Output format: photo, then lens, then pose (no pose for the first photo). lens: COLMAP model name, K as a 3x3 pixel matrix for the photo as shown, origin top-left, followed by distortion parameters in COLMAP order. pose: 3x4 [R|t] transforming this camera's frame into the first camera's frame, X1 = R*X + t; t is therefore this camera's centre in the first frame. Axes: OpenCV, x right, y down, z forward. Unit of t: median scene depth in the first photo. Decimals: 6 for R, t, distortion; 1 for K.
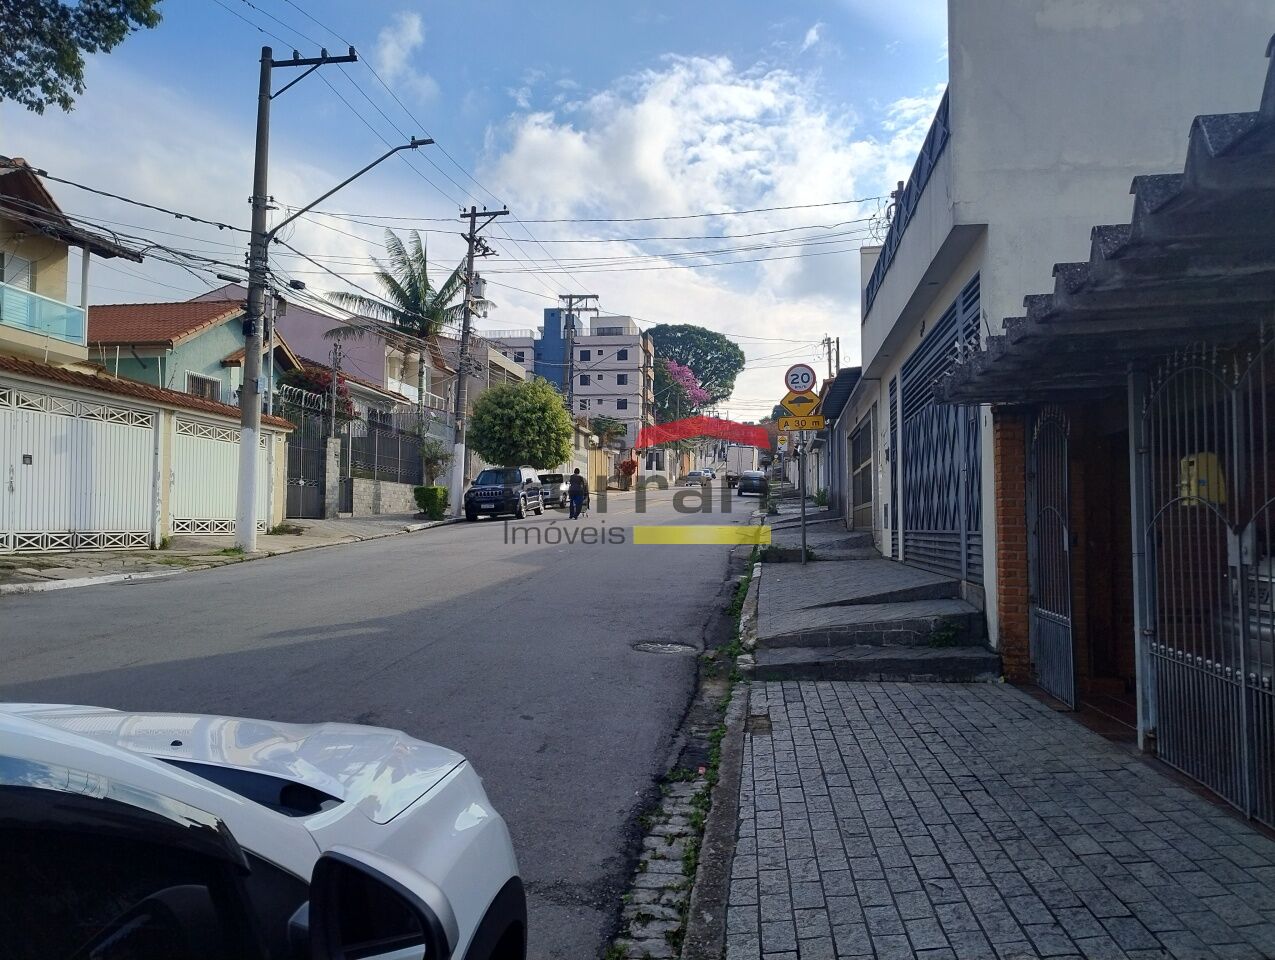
lens RADIAL K [[991.3, 0, 637.5], [0, 991.3, 480.0], [0, 0, 1]] dist [0.070273, -0.130282]
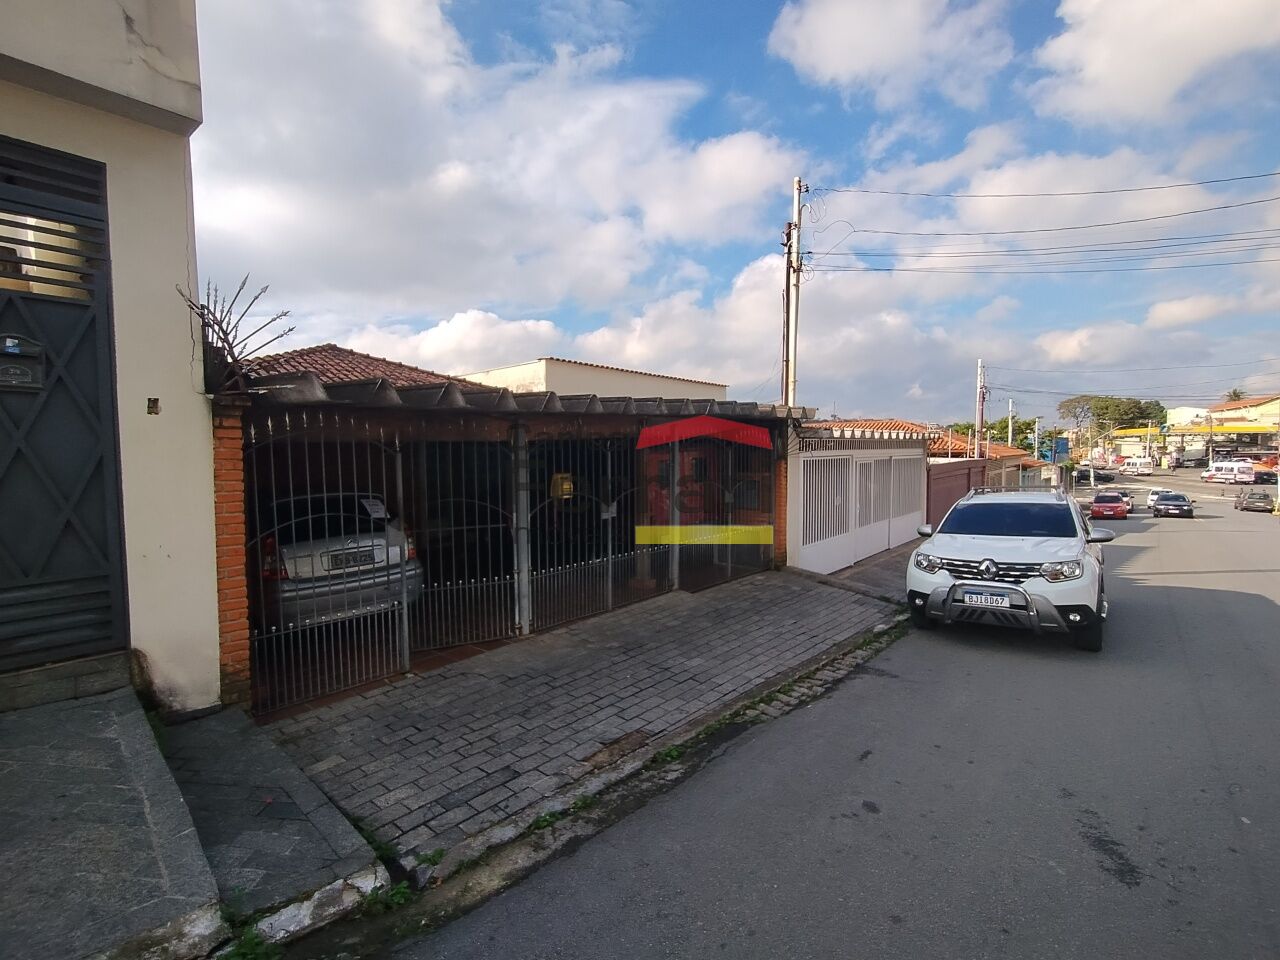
lens RADIAL K [[597.6, 0, 640.0], [0, 597.6, 480.0], [0, 0, 1]] dist [0.002622, 0.001576]
pose [[-0.837706, -0.055383, 0.543305, -0.056875], [-0.041719, 0.998427, 0.037451, -0.012736], [-0.544525, 0.008707, -0.838699, 0.411117]]
